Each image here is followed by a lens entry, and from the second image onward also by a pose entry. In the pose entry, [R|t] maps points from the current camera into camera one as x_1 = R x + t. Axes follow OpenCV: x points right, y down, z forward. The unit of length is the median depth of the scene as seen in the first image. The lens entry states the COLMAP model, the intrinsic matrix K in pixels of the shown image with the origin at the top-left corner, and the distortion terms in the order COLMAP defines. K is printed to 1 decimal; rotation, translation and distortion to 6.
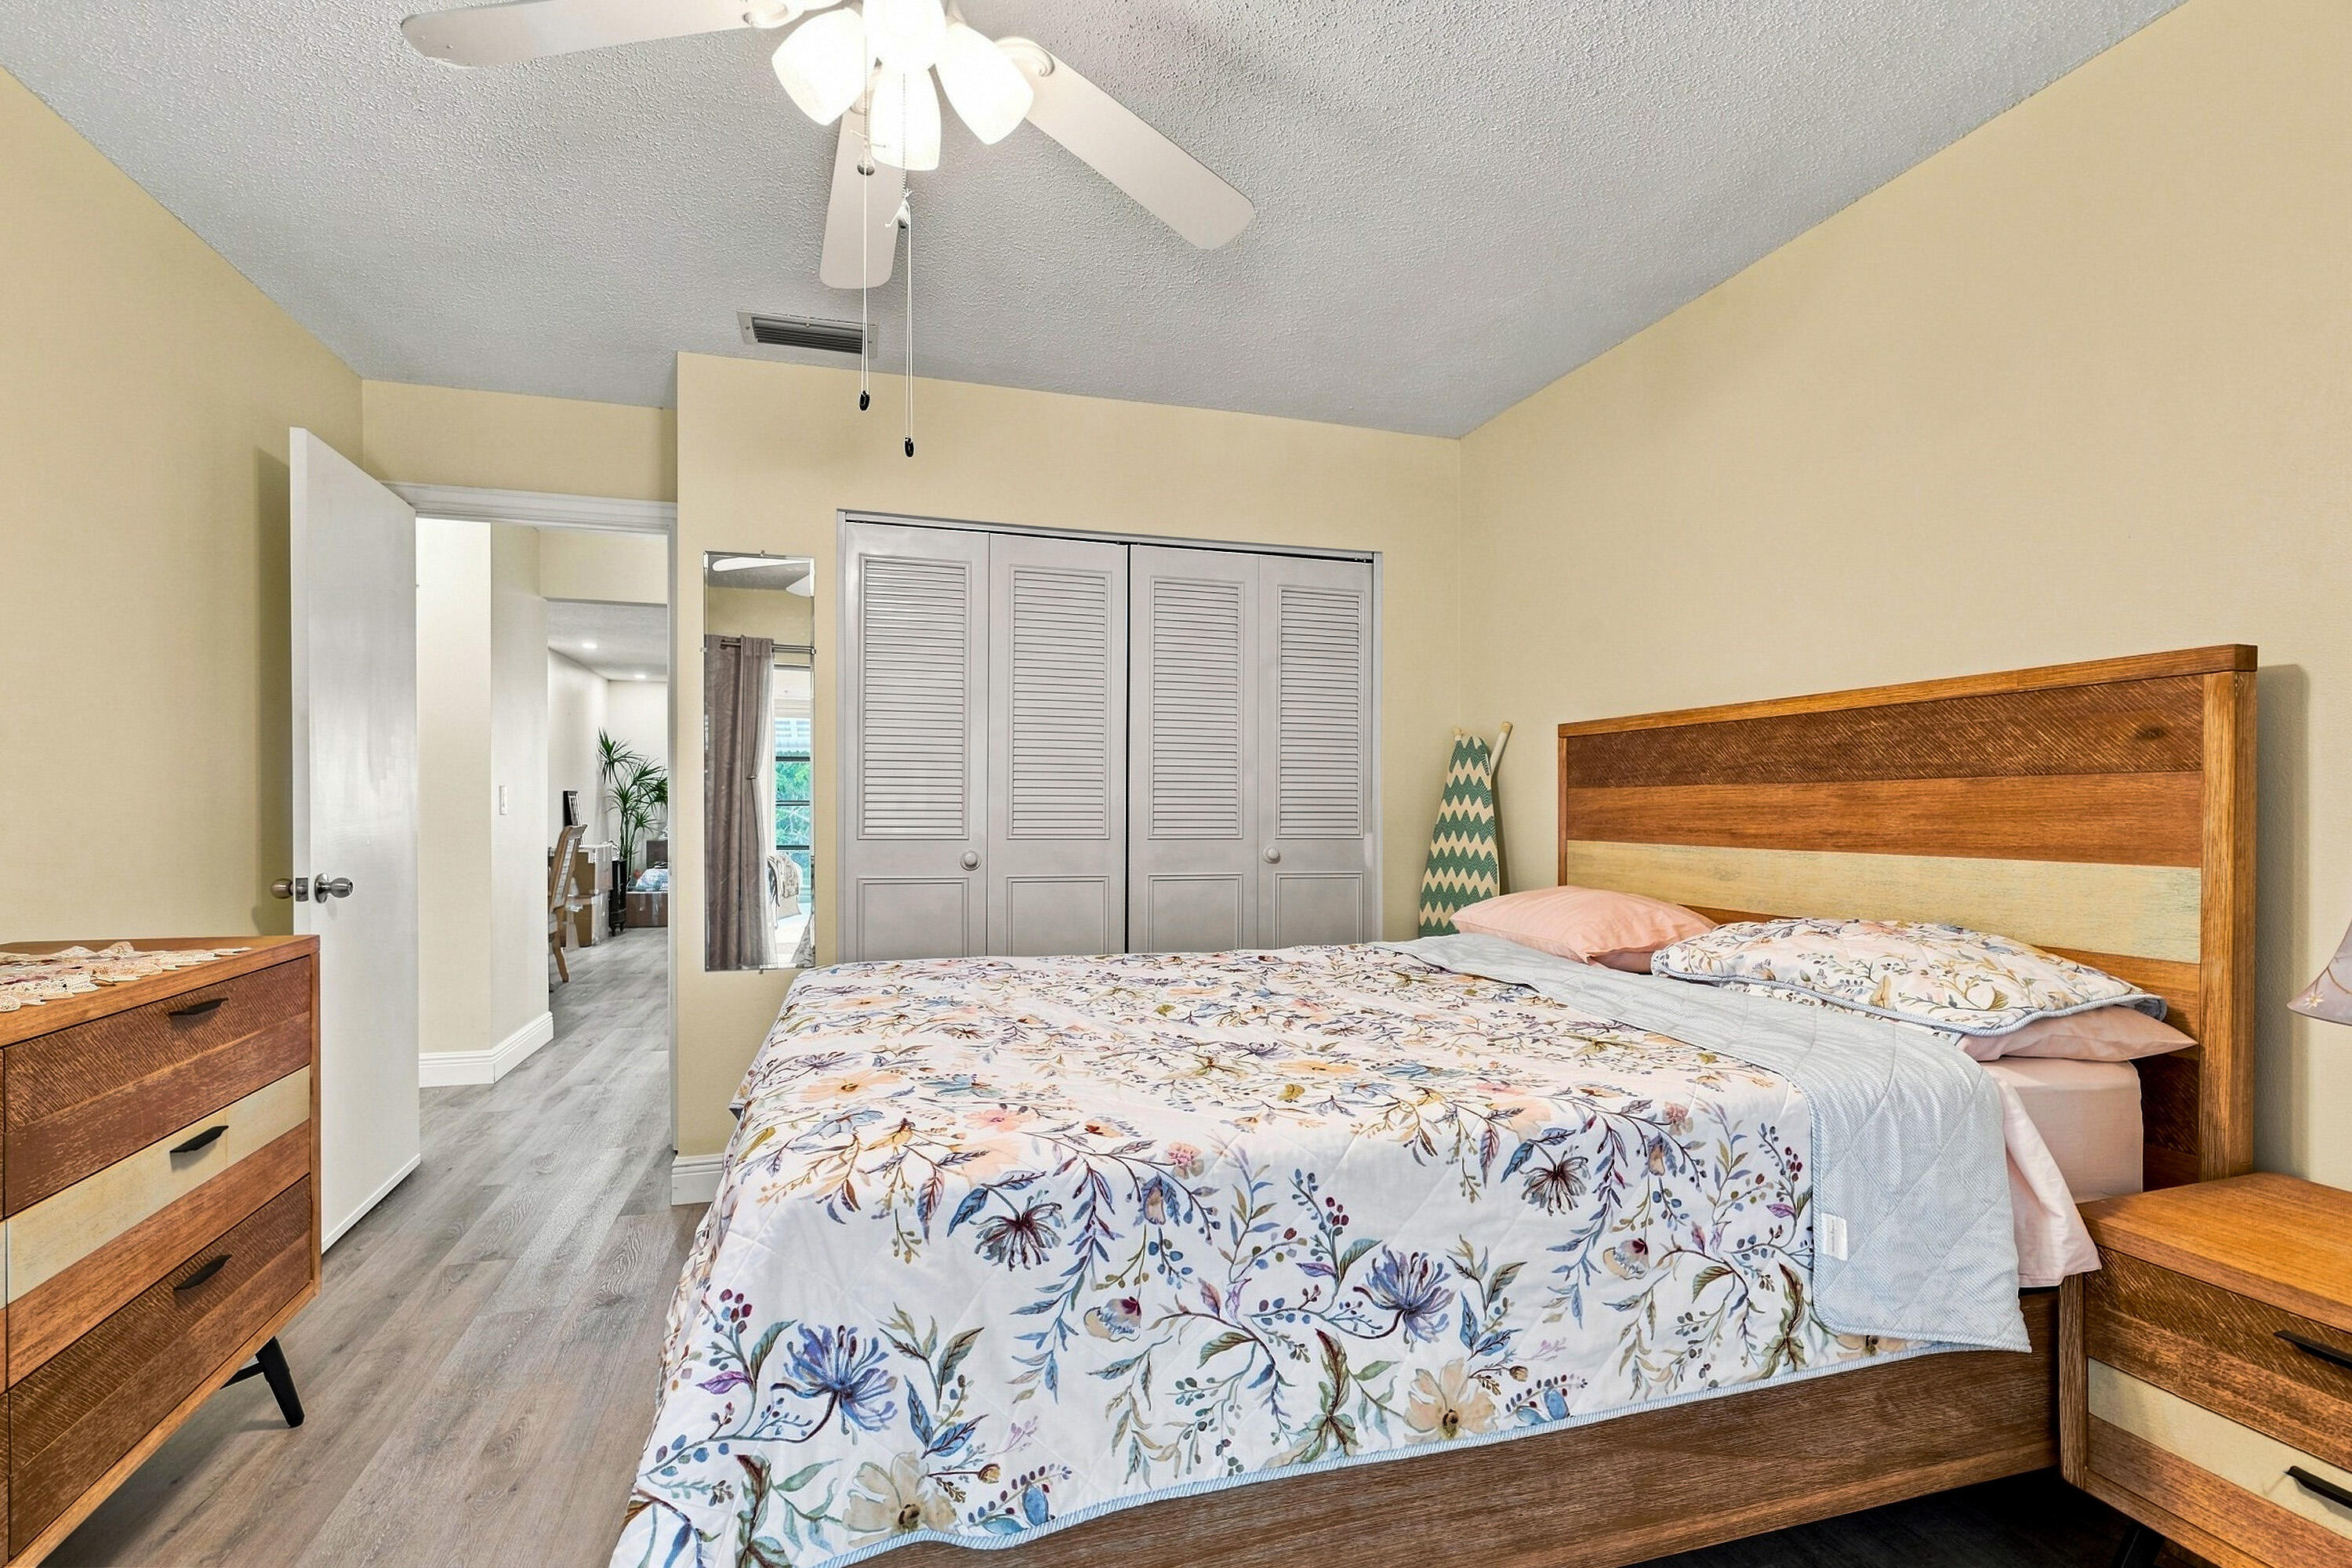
lens RADIAL K [[1070.0, 0, 1180.3], [0, 1070.0, 803.3], [0, 0, 1]] dist [-0.003407, -0.000163]
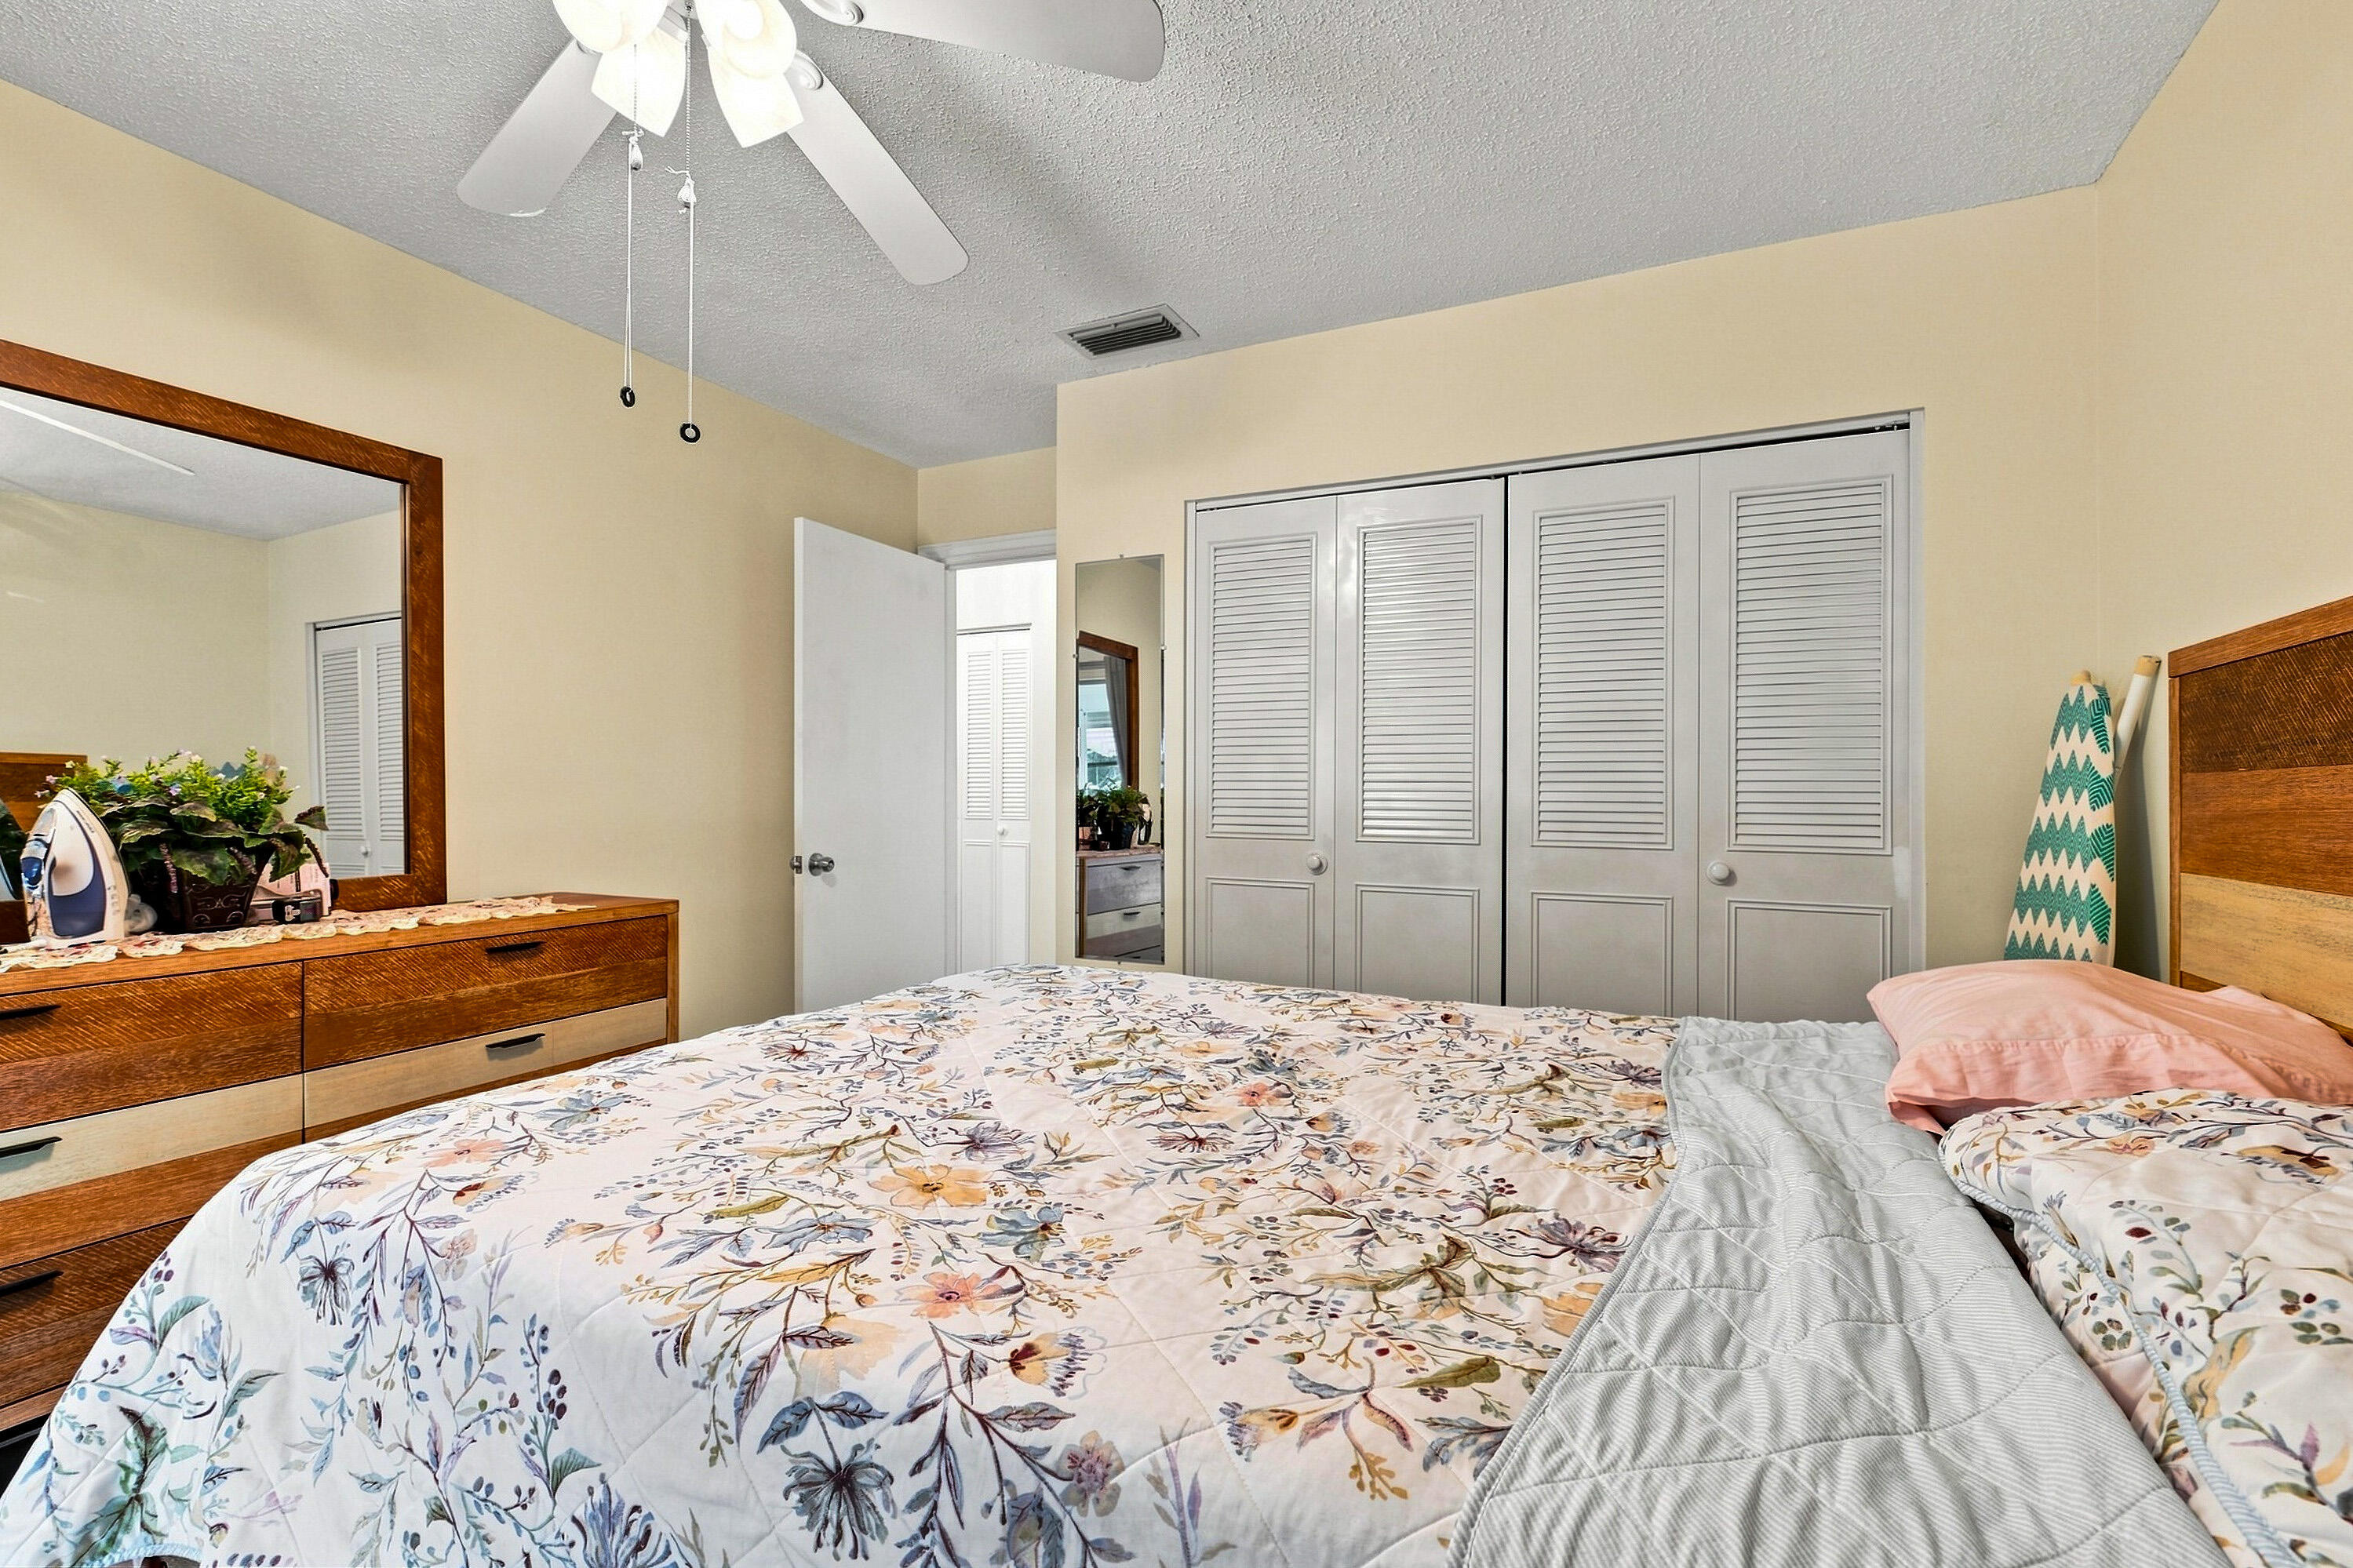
lens RADIAL K [[1059.0, 0, 1182.0], [0, 1059.0, 789.3], [0, 0, 1]] dist [-0.000807, 0.000223]
pose [[0.740936, -0.005345, -0.671555, 0.705588], [-0.000138, 0.999967, -0.008111, -0.004185], [0.671576, 0.006102, 0.740910, 0.590077]]
